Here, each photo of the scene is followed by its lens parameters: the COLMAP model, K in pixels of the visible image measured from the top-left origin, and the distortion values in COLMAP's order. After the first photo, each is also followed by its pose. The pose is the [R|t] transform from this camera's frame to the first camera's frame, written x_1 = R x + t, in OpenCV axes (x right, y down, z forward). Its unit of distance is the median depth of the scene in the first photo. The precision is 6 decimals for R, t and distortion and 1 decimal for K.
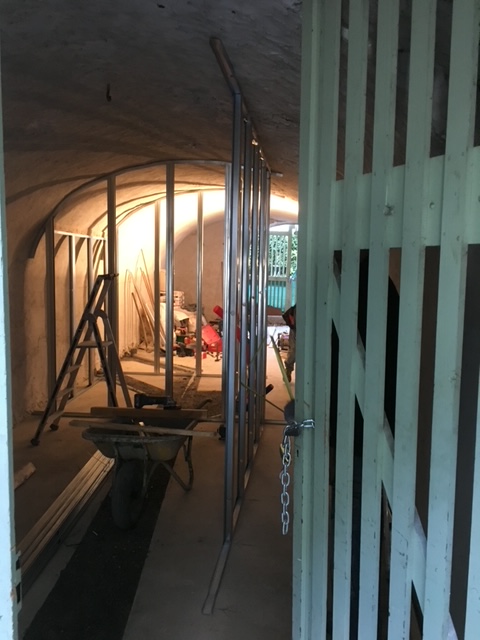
lens RADIAL K [[541.9, 0, 239.9], [0, 541.9, 319.3], [0, 0, 1]] dist [0.008841, 0.006109]
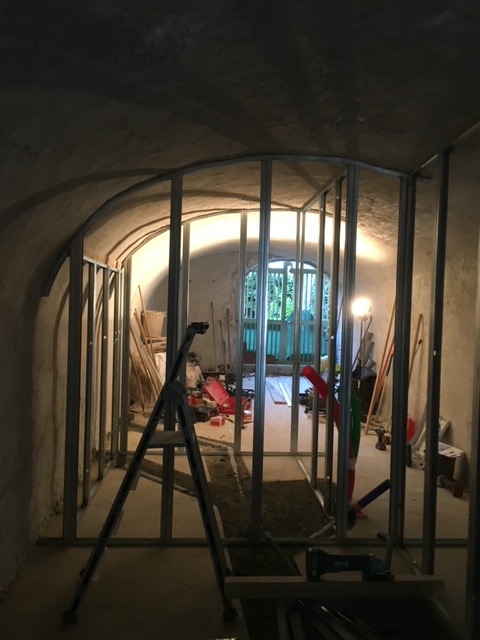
lens RADIAL K [[541.9, 0, 240.2], [0, 541.9, 319.9], [0, 0, 1]] dist [0.008841, 0.006109]
pose [[0.990574, 0.007351, 0.136783, -0.231088], [0.002344, 0.997503, -0.070589, -0.036971], [-0.136960, 0.070244, 0.988083, 0.320831]]
